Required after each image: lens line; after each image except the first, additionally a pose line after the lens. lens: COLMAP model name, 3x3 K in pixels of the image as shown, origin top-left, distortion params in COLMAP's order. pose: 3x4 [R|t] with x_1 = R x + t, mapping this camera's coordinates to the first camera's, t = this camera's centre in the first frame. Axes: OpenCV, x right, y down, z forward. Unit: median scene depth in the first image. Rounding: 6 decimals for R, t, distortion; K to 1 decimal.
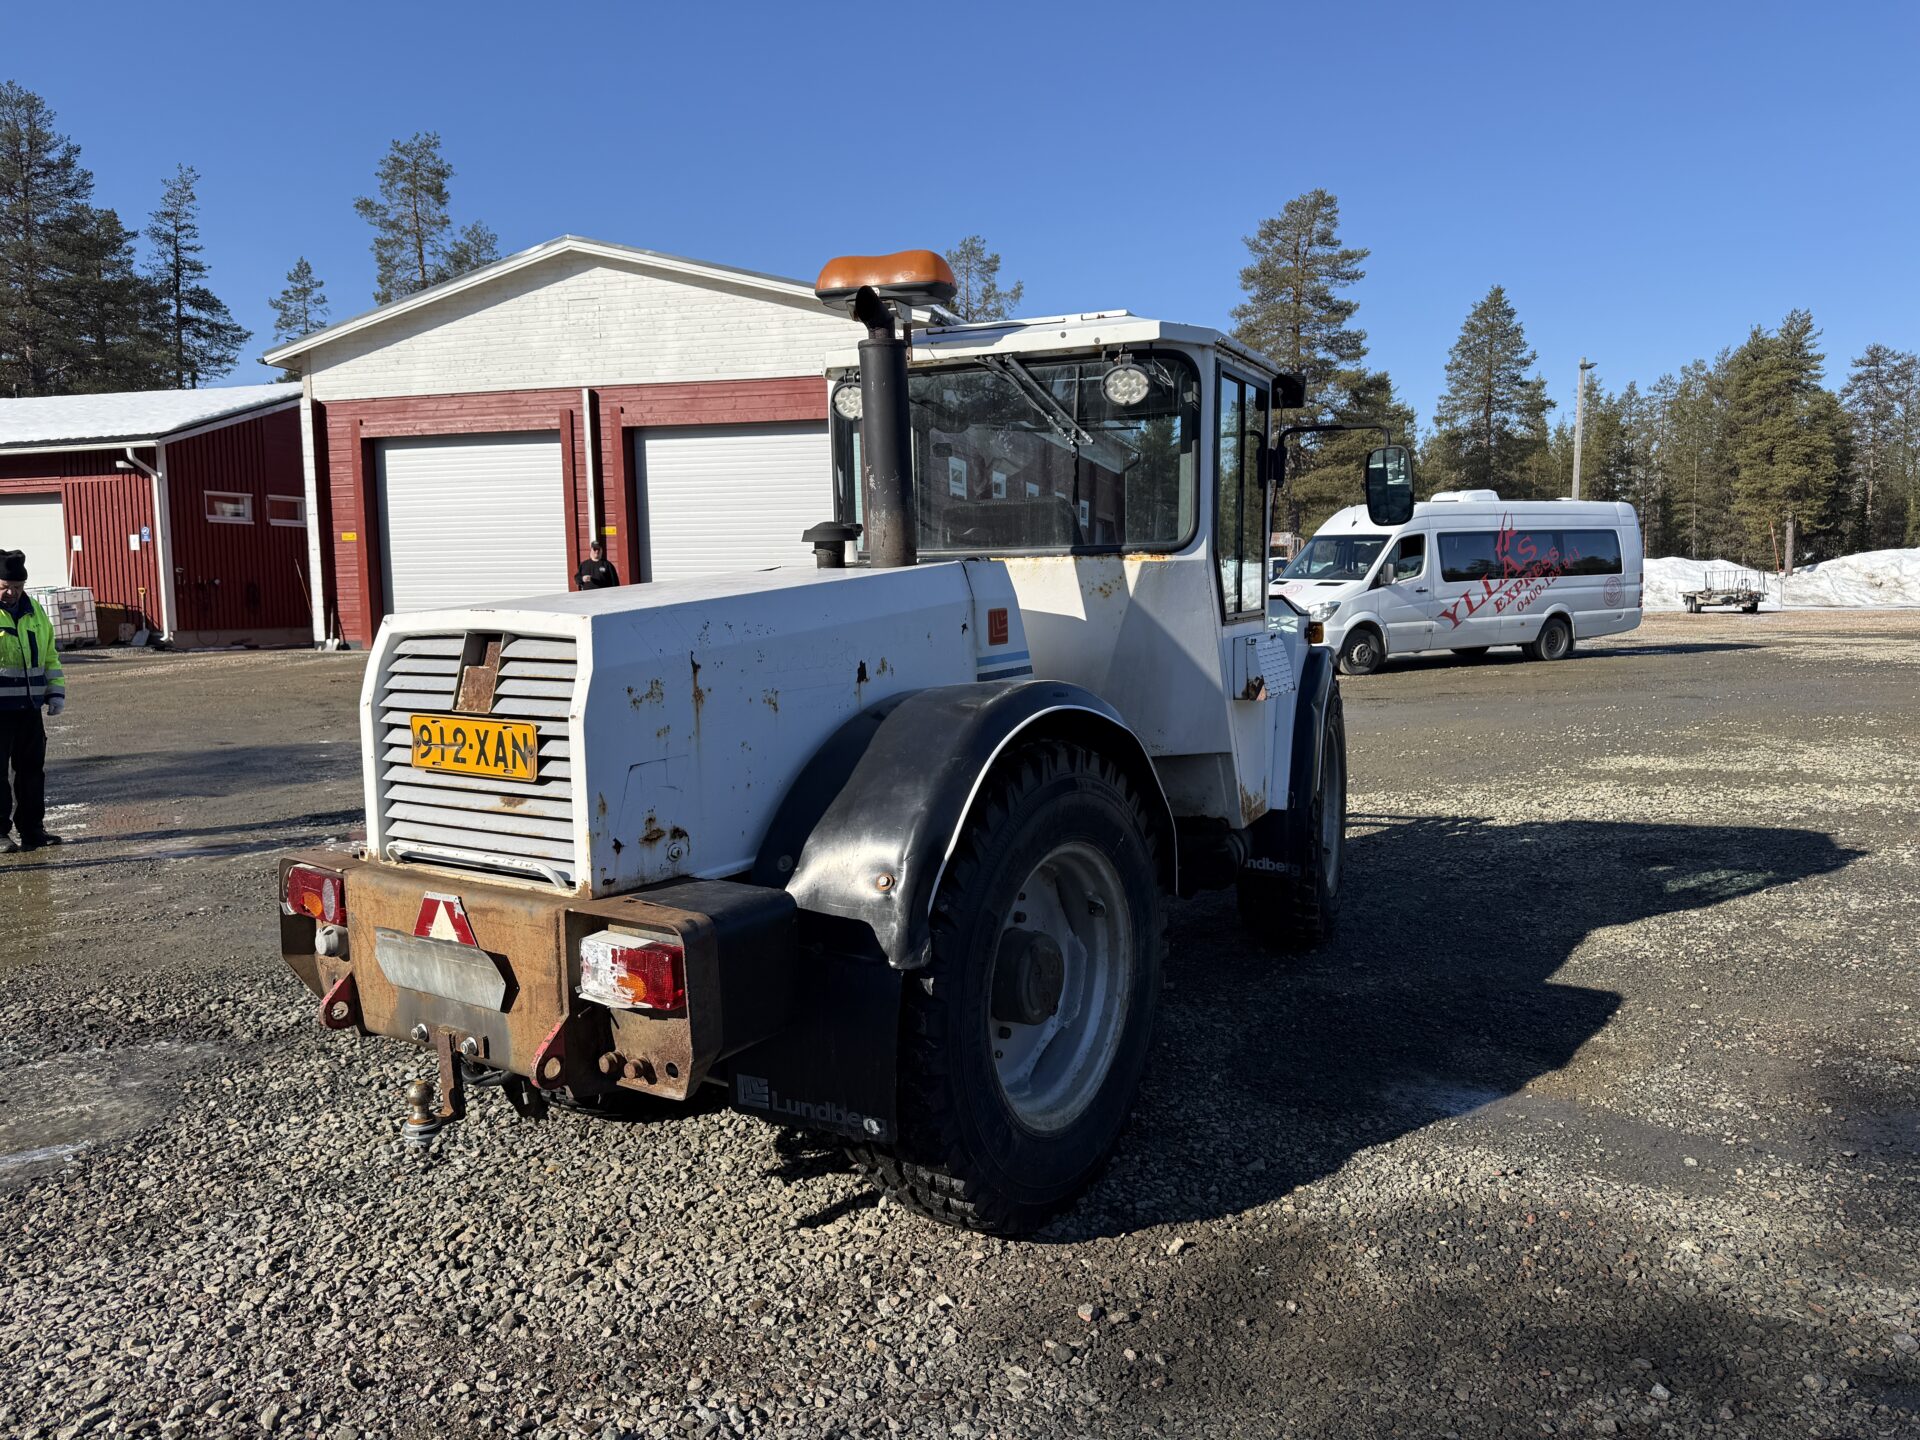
lens RADIAL K [[1361.3, 0, 966.8], [0, 1361.3, 758.3], [0, 0, 1]] dist [0.048744, -0.053446]
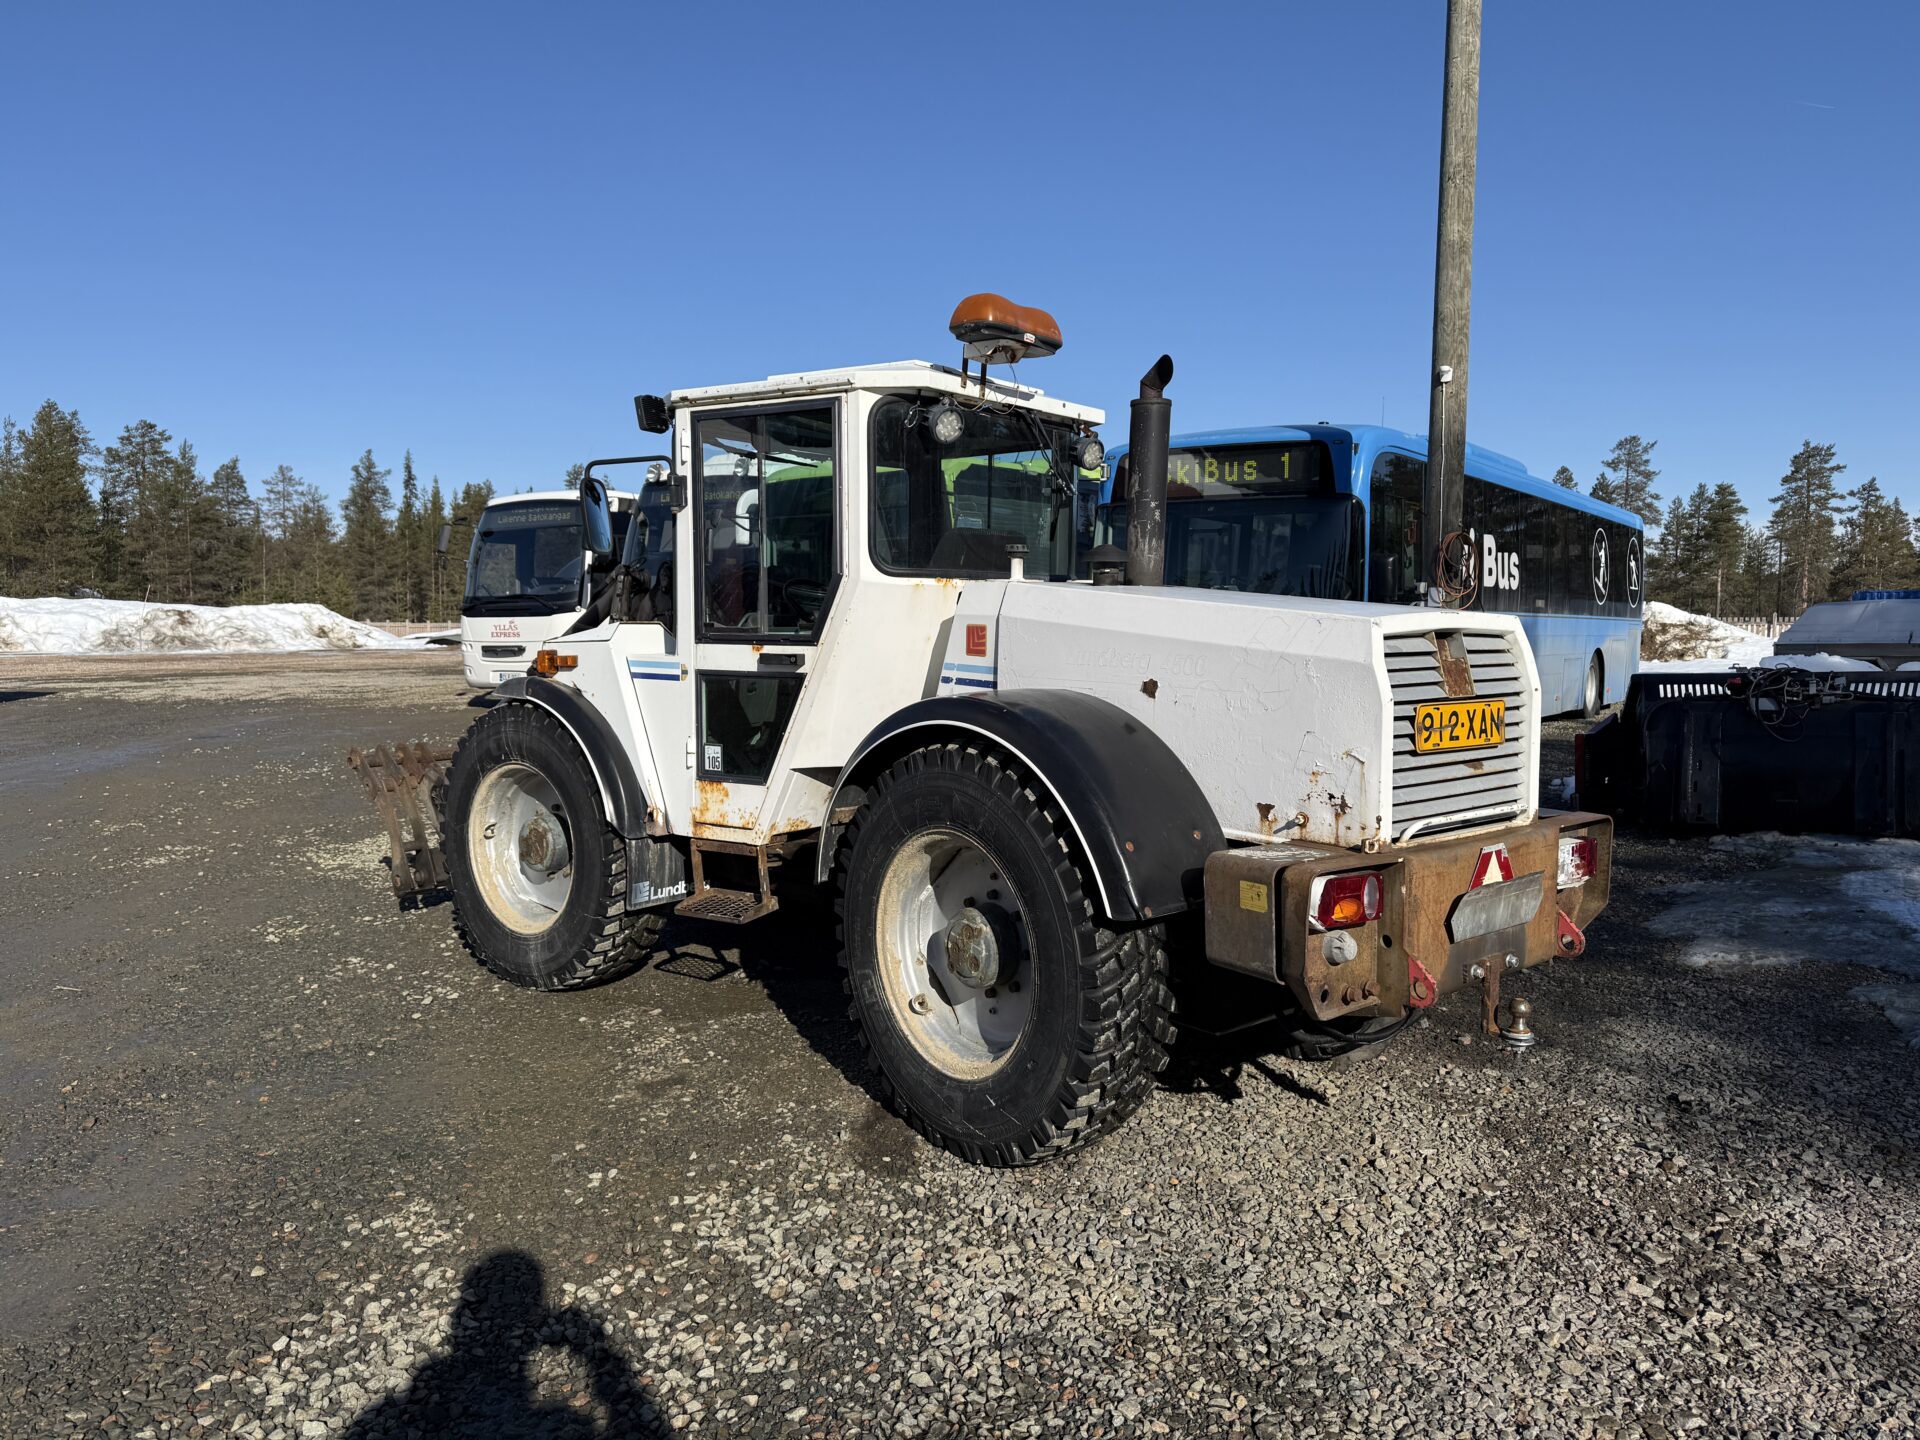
lens RADIAL K [[1361.3, 0, 962.0], [0, 1361.3, 754.0], [0, 0, 1]] dist [0.048744, -0.053446]
pose [[0.262483, -0.081416, 0.961496, -1.148501], [0.119485, 0.991508, 0.051338, -0.068670], [-0.957510, 0.101409, 0.269982, 0.768022]]
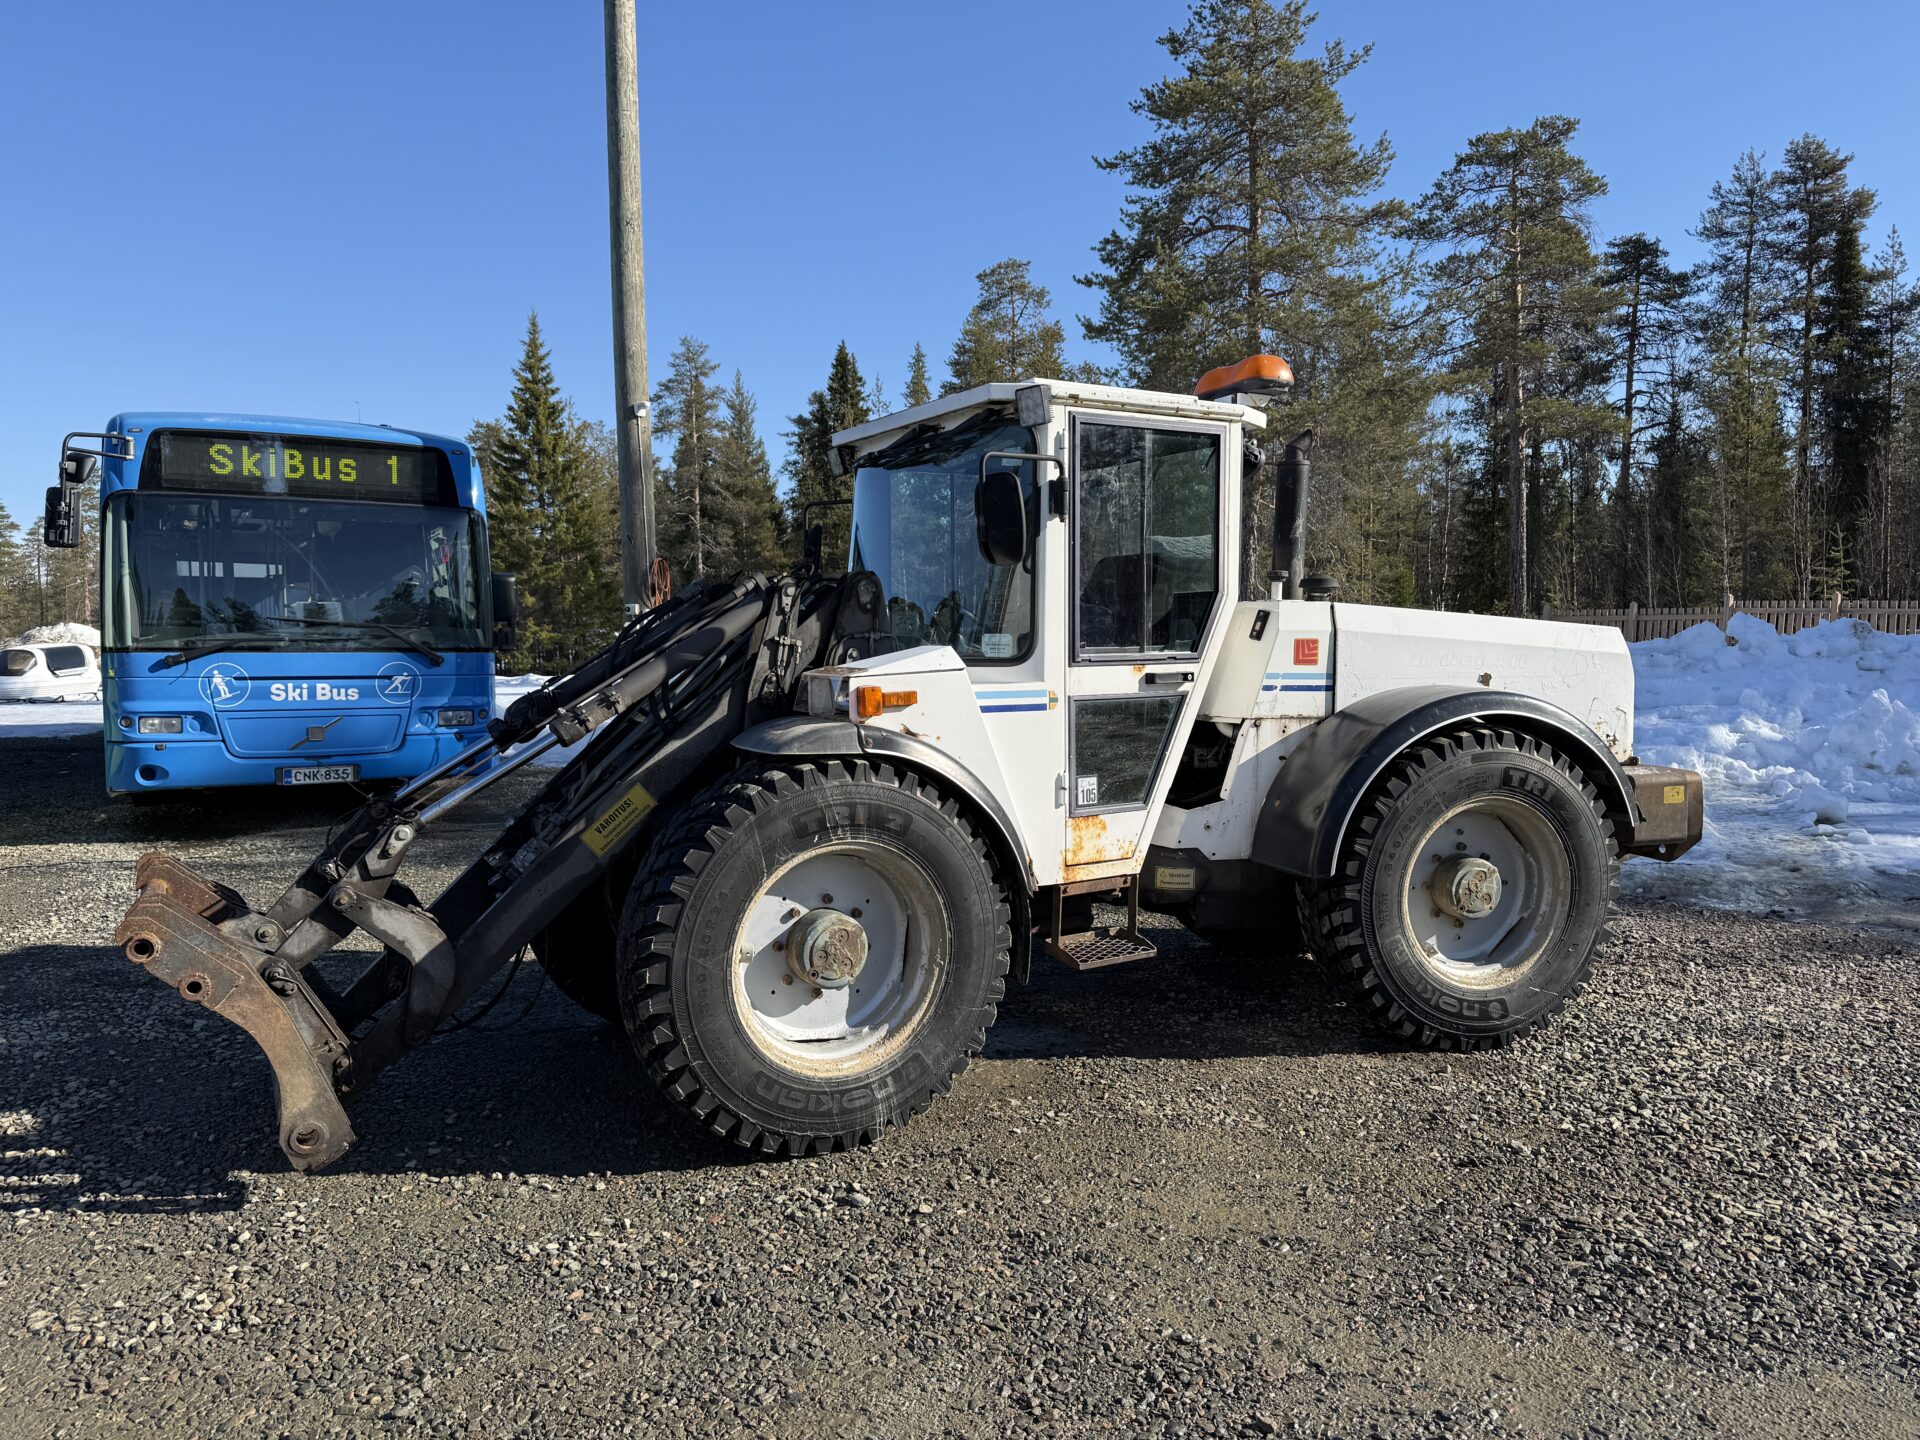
lens RADIAL K [[1361.3, 0, 968.0], [0, 1361.3, 740.5], [0, 0, 1]] dist [0.048744, -0.053446]
pose [[-0.779426, -0.026679, 0.625926, -0.667098], [0.104667, 0.979506, 0.172085, -0.266984], [-0.617690, 0.199641, -0.760660, 2.179212]]
